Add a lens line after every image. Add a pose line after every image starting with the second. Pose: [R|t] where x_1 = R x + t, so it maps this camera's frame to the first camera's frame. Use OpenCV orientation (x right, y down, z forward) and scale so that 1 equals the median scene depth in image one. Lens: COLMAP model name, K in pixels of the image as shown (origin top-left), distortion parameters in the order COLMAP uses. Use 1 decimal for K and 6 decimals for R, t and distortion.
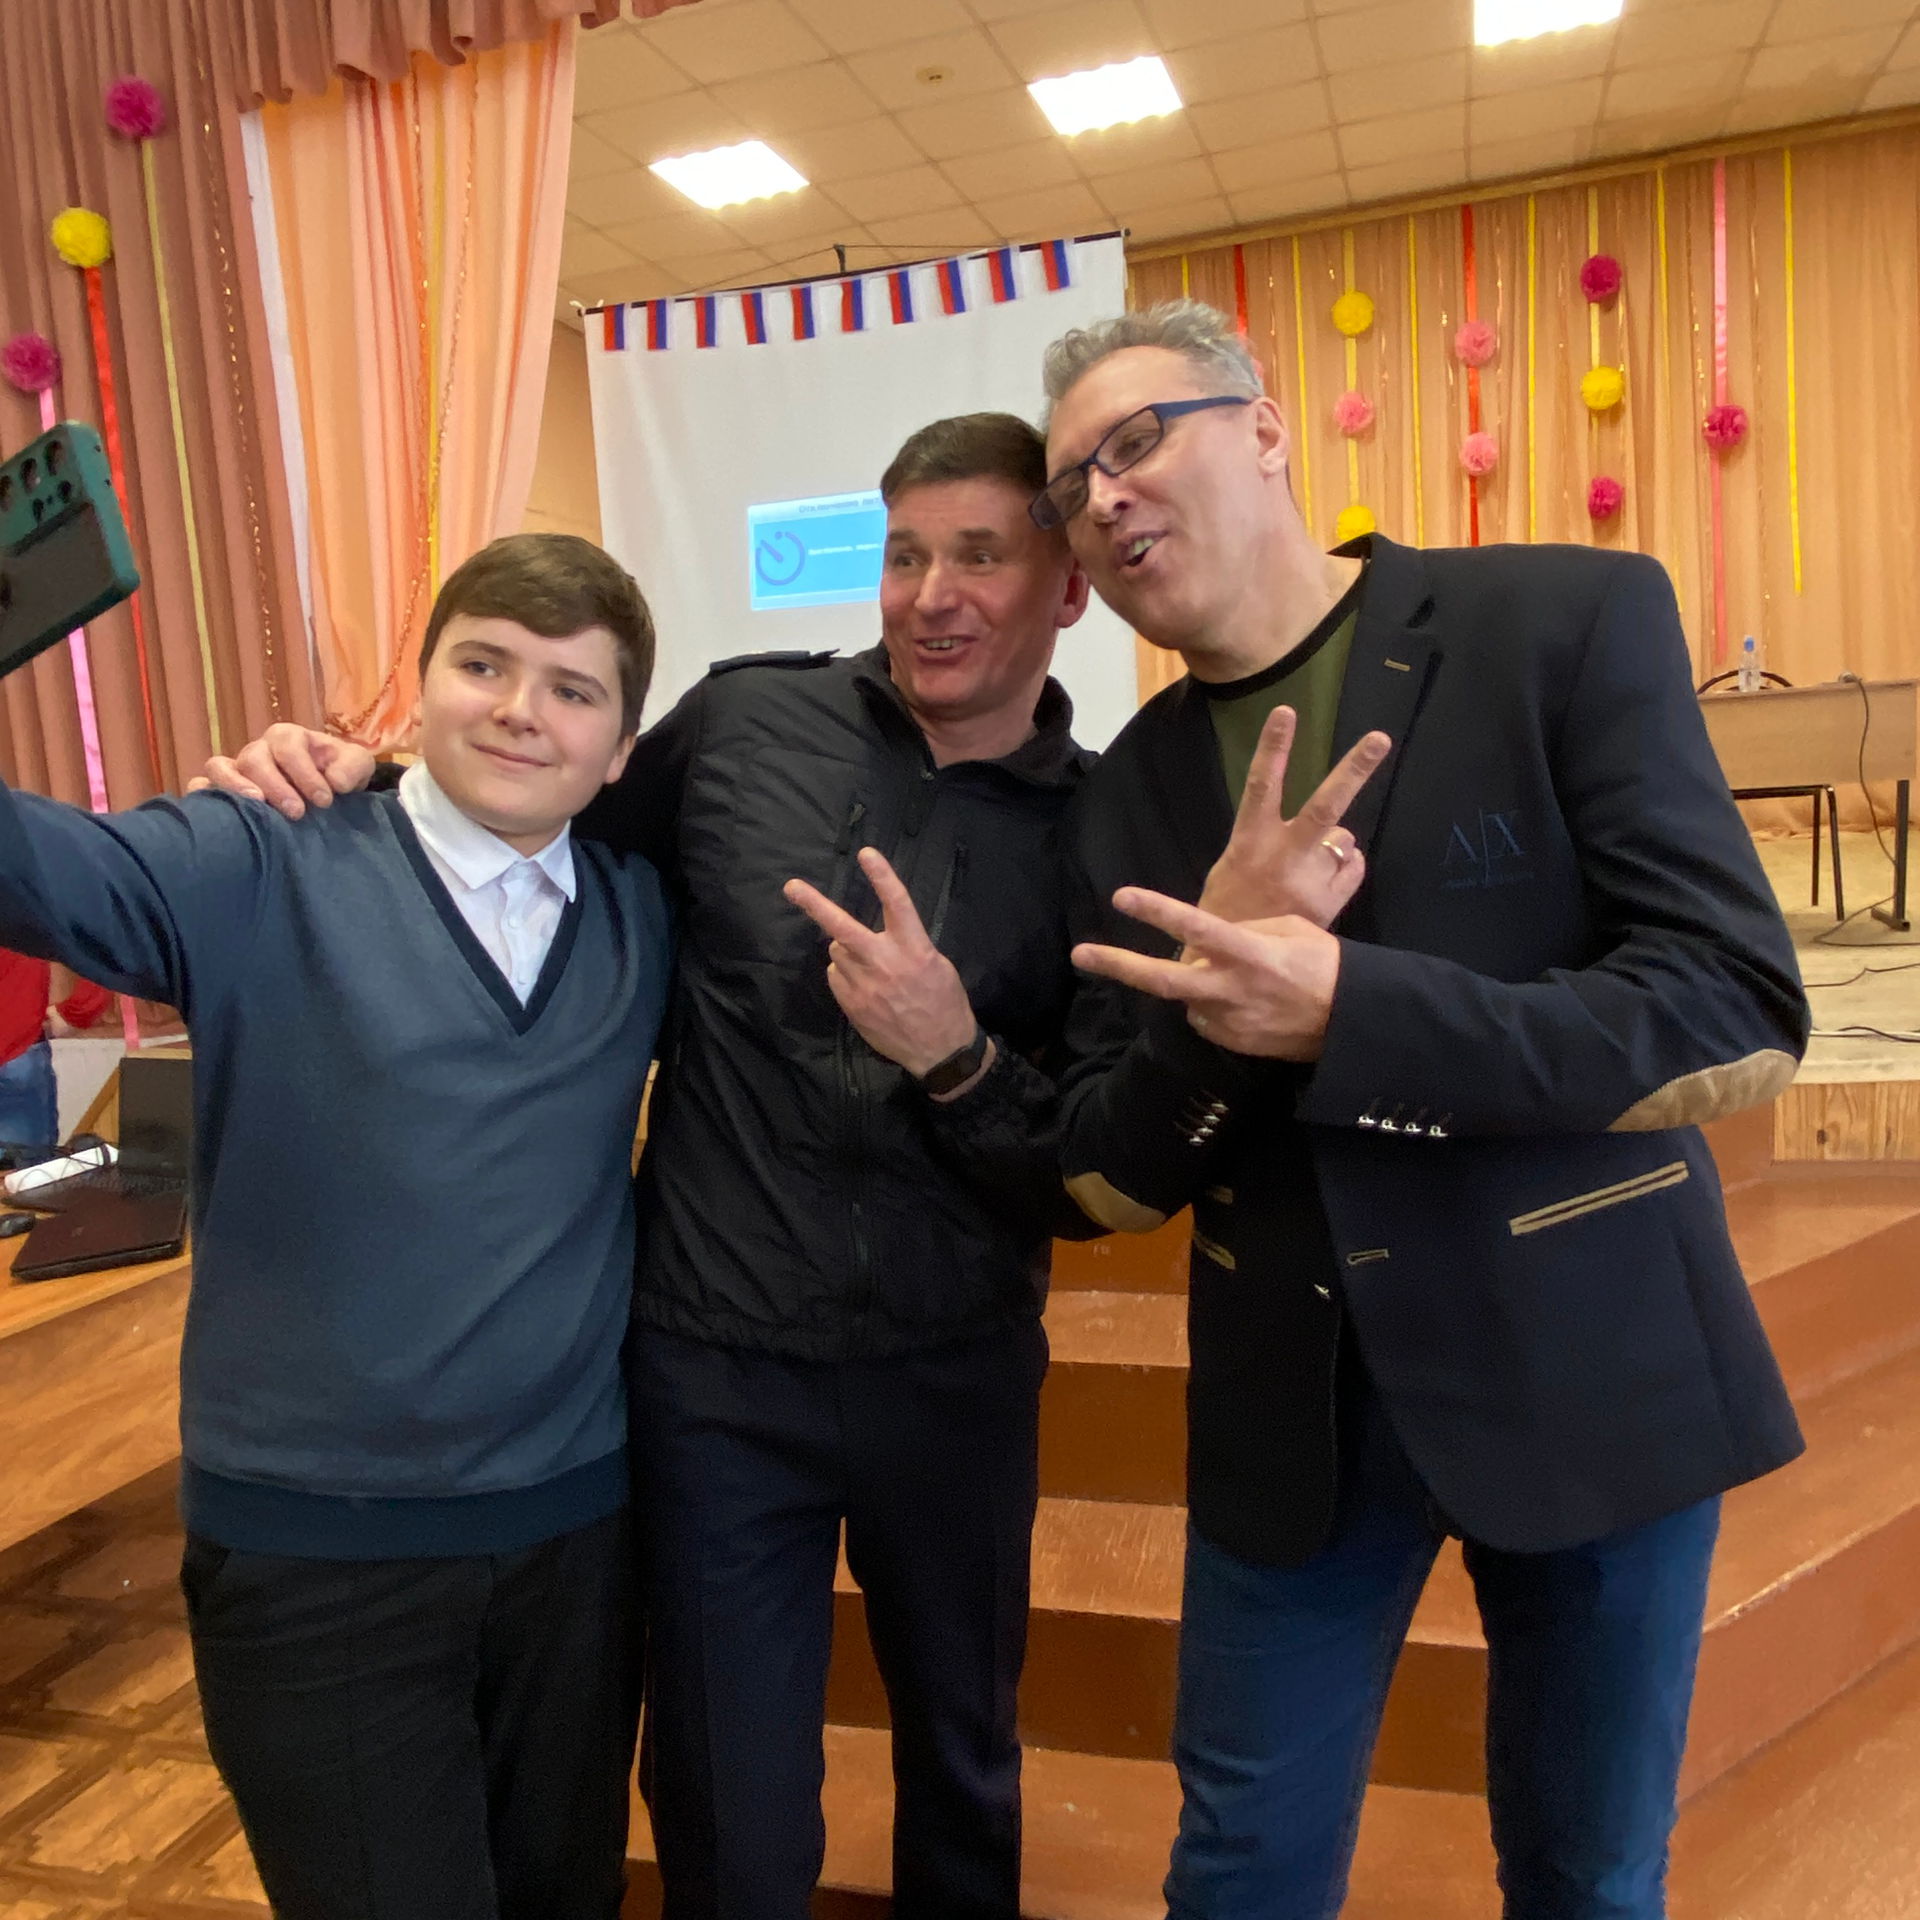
lens RADIAL K [[1594.6, 0, 961.8], [0, 1594.6, 962.4], [0, 0, 1]] dist [0.053320, -0.064640]
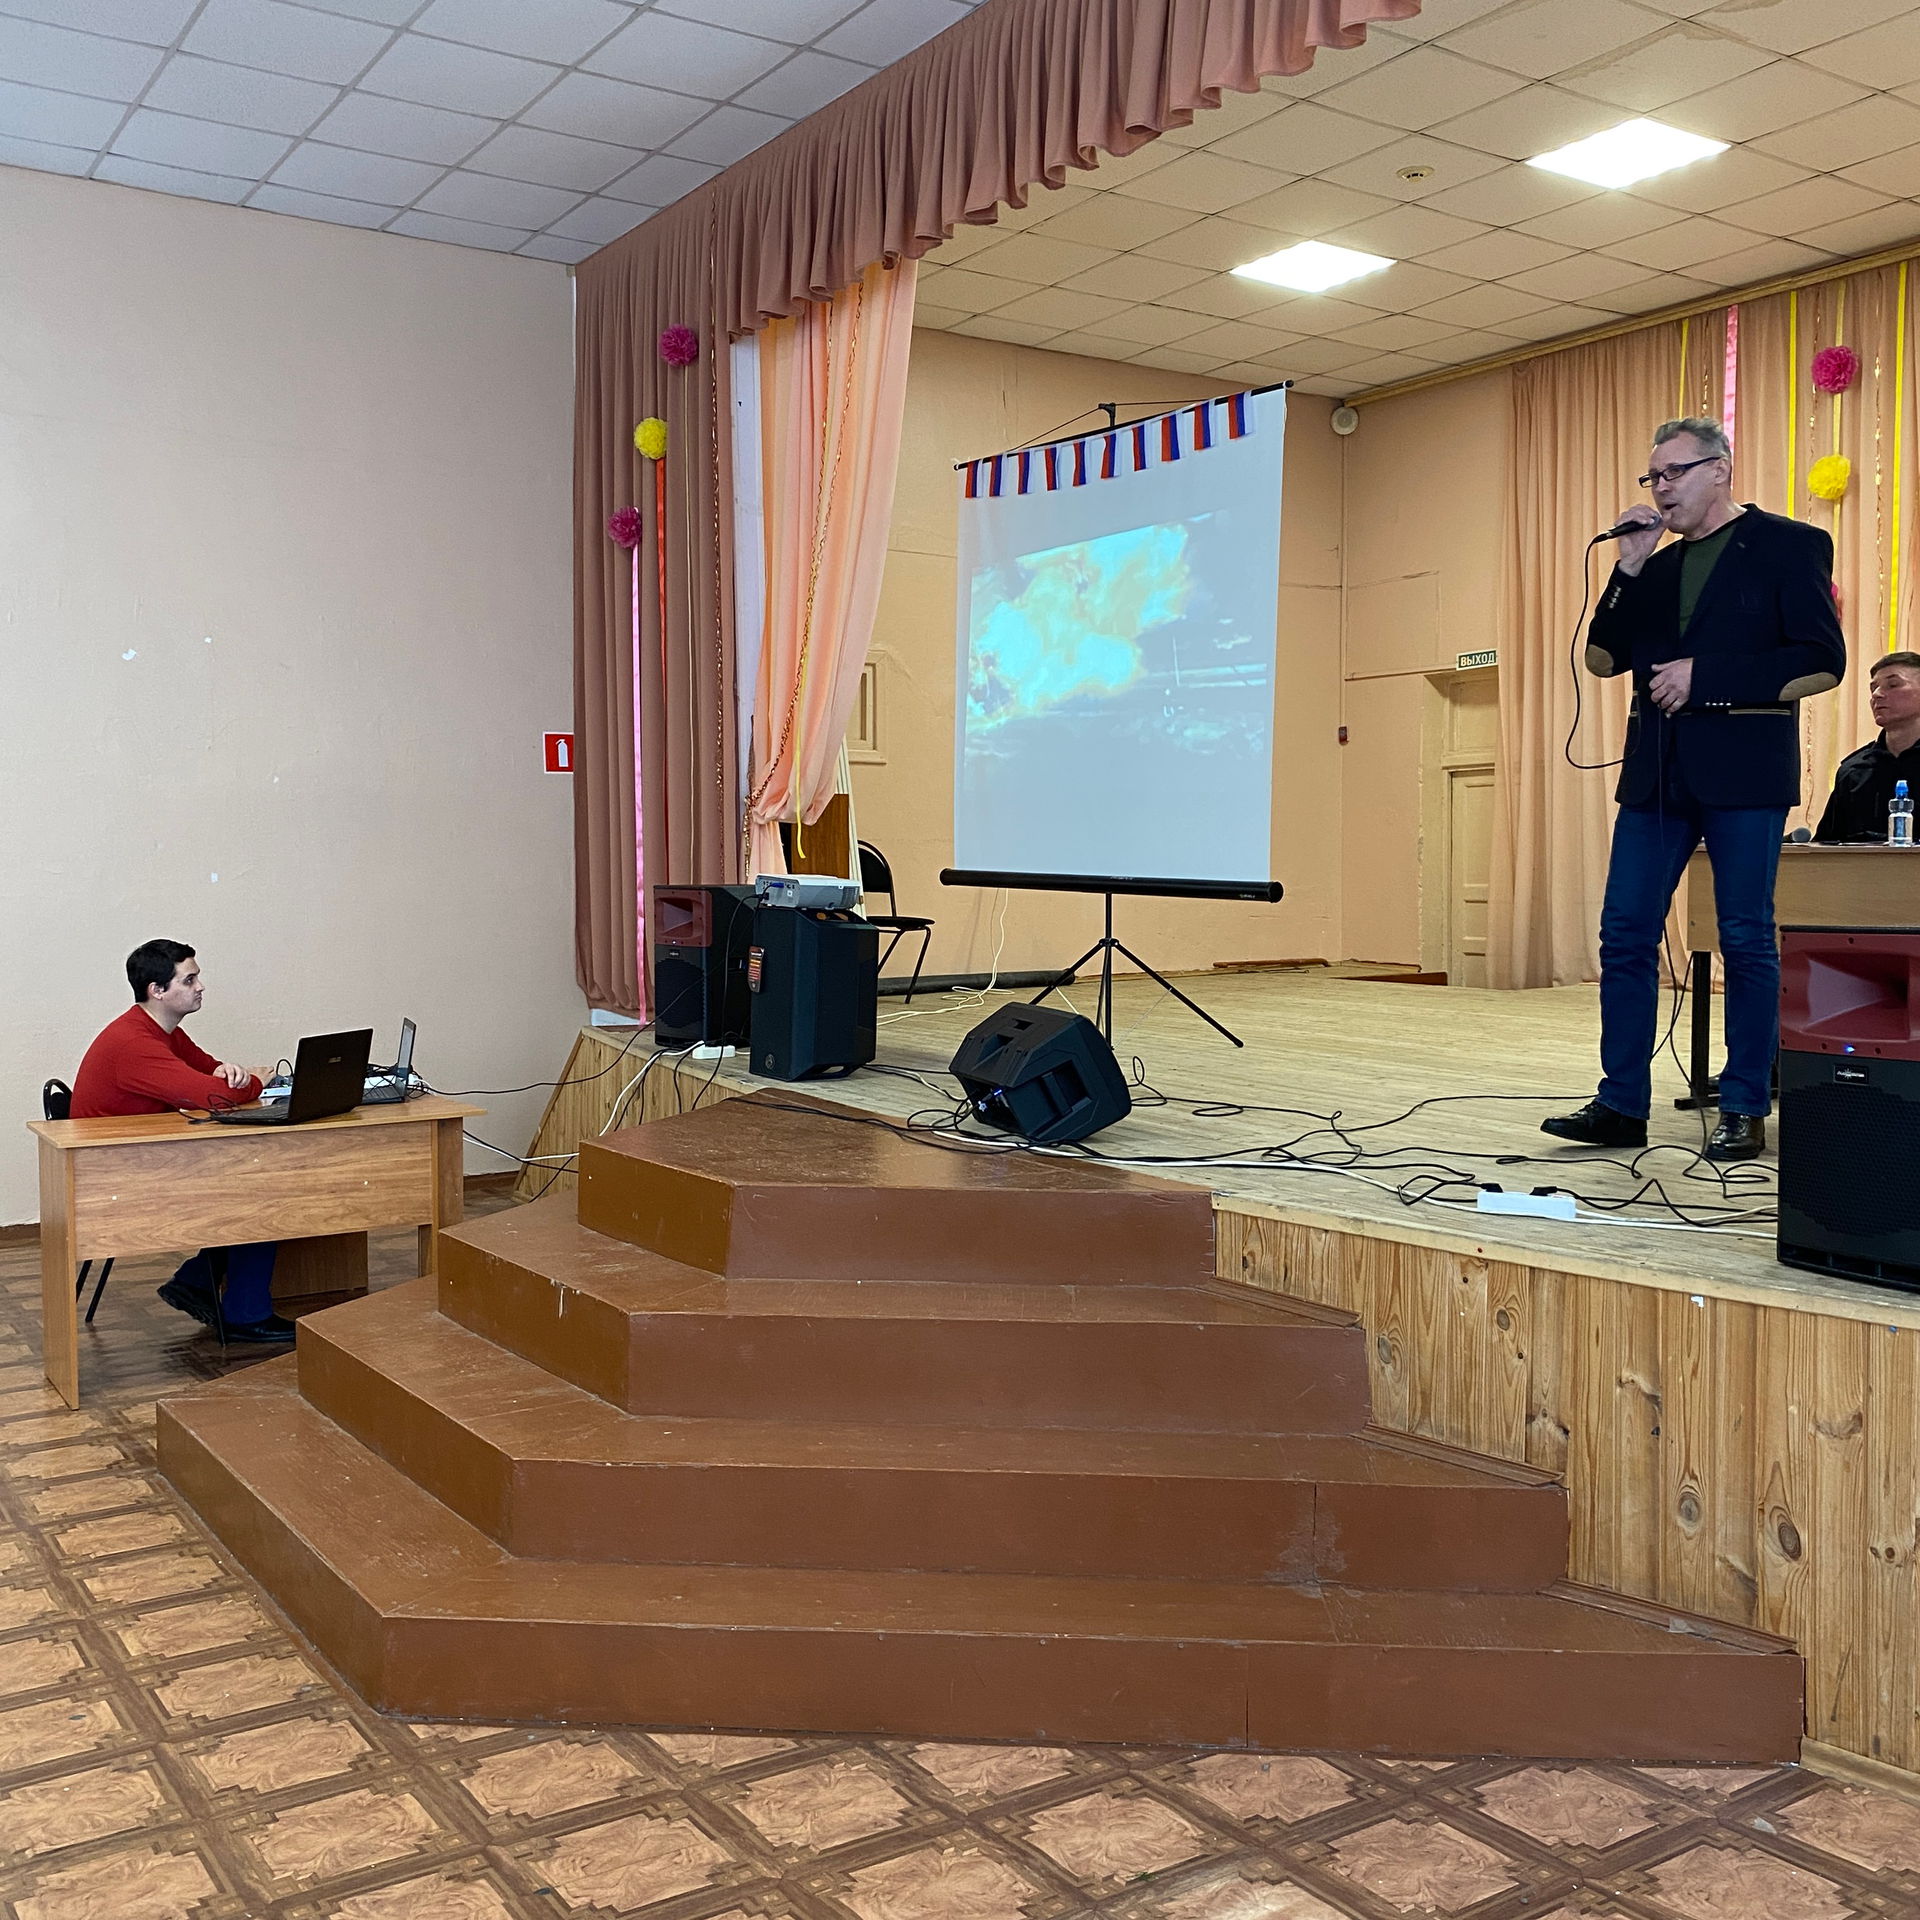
lens RADIAL K [[1968.5, 0, 972.1], [0, 1968.5, 934.0], [0, 0, 1]] dist [0.038083, -0.041651]
pose [[0.782551, 0.094402, -0.615388, 0.565891], [-0.122672, 0.992440, -0.003752, -0.042044], [0.610382, 0.078427, 0.788215, -0.101380]]
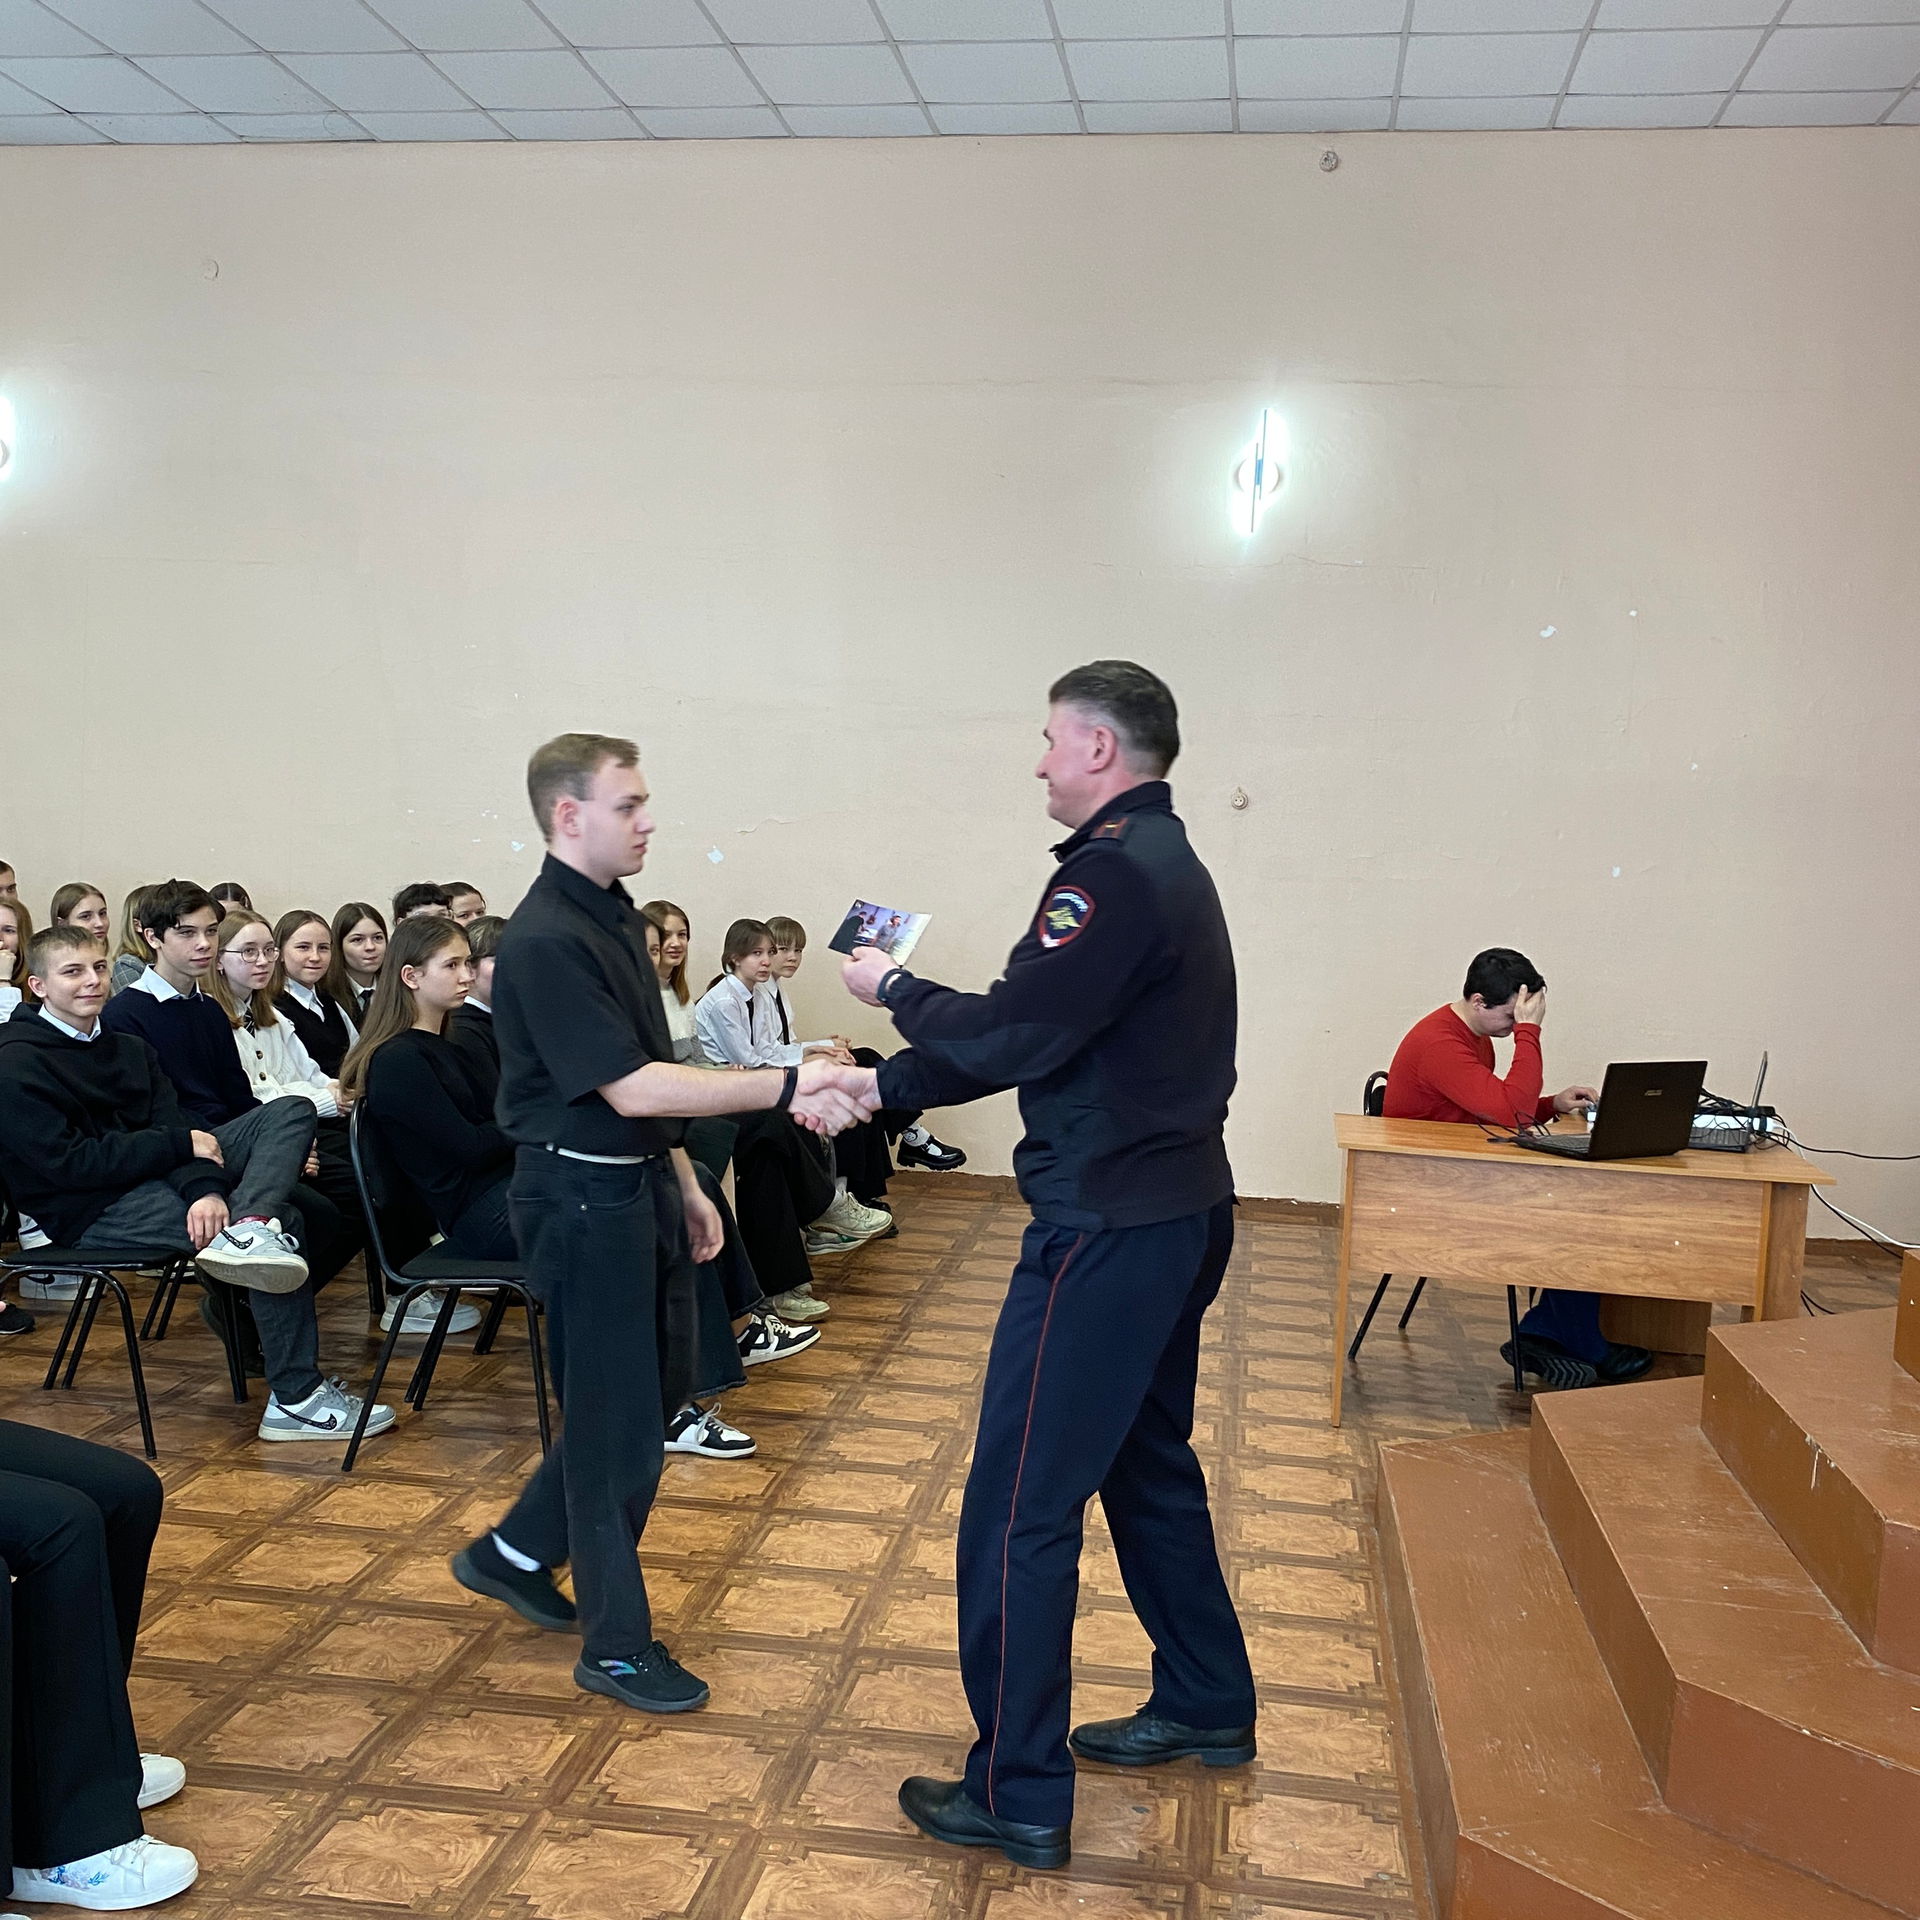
lens RADIAL K [[1948.4, 0, 963.7], [0, 1948.4, 944.9], [0, 0, 1]] dist [0.141568, -0.353775]
pose [[0.139337, 0.145347, -0.979520, 0.495390], [-0.165695, 0.978646, 0.121647, -0.057629], [0.976284, 0.145352, 0.160445, 0.040824]]
